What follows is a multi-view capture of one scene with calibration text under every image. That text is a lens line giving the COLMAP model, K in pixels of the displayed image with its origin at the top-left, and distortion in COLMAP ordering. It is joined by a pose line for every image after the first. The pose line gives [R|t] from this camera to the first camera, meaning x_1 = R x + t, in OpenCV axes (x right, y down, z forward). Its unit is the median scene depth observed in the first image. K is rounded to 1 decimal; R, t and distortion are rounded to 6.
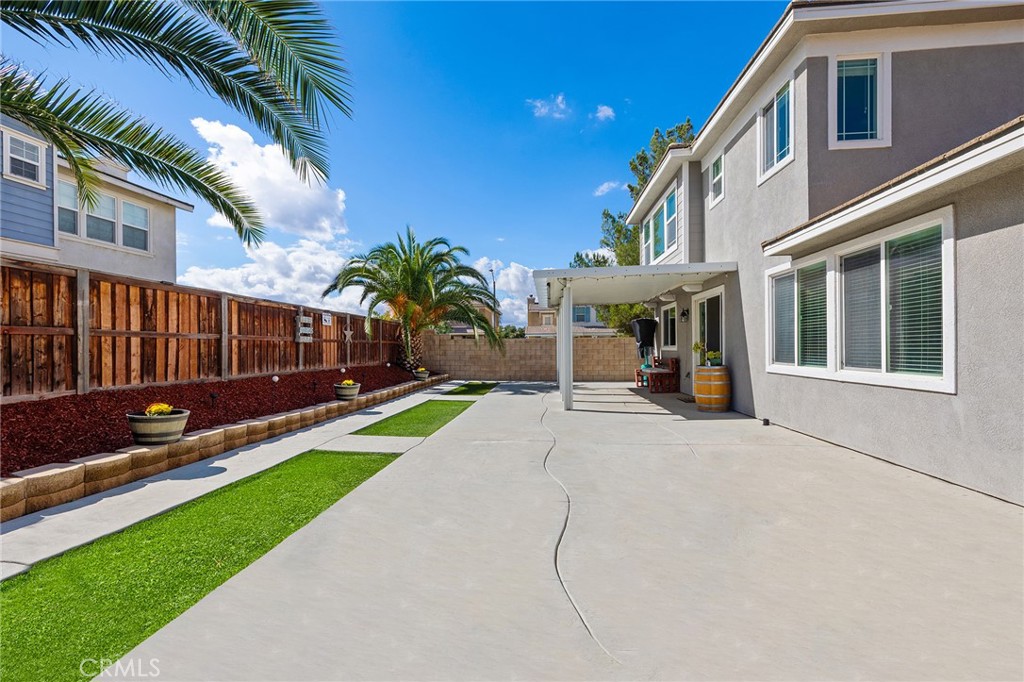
lens RADIAL K [[432.8, 0, 507.3], [0, 432.8, 345.0], [0, 0, 1]] dist [0.001041, 0.000411]
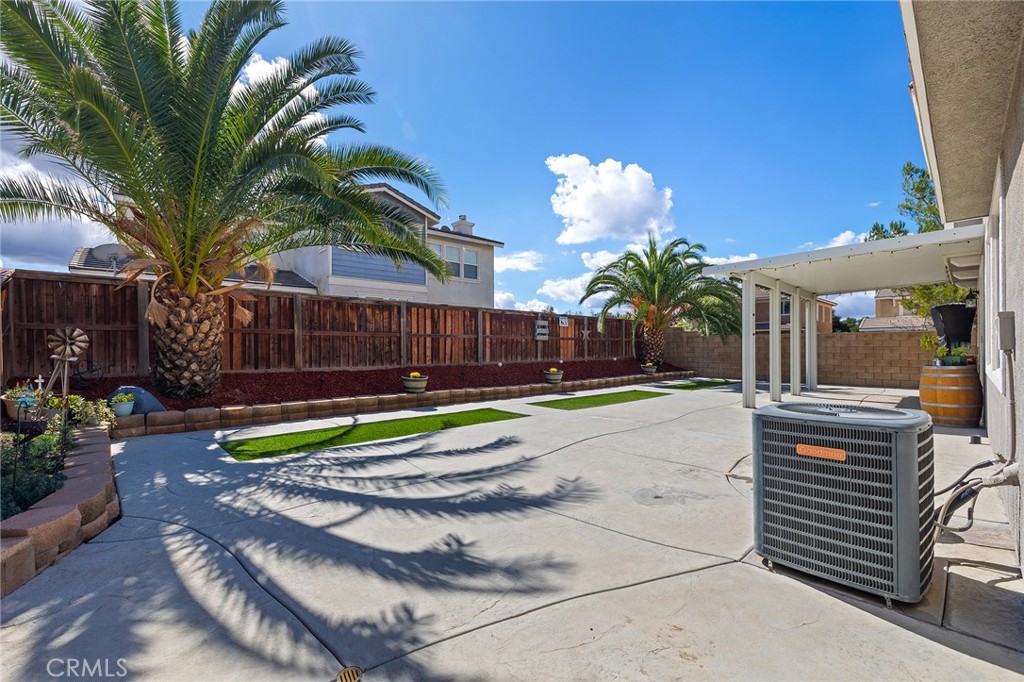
lens RADIAL K [[435.6, 0, 511.4], [0, 435.6, 346.2], [0, 0, 1]] dist [-0.000898, 0.000355]
pose [[0.758526, 0.000529, -0.651642, 0.414742], [0.003136, 0.999985, 0.004462, 0.008227], [0.651635, -0.005428, 0.758513, -0.090872]]
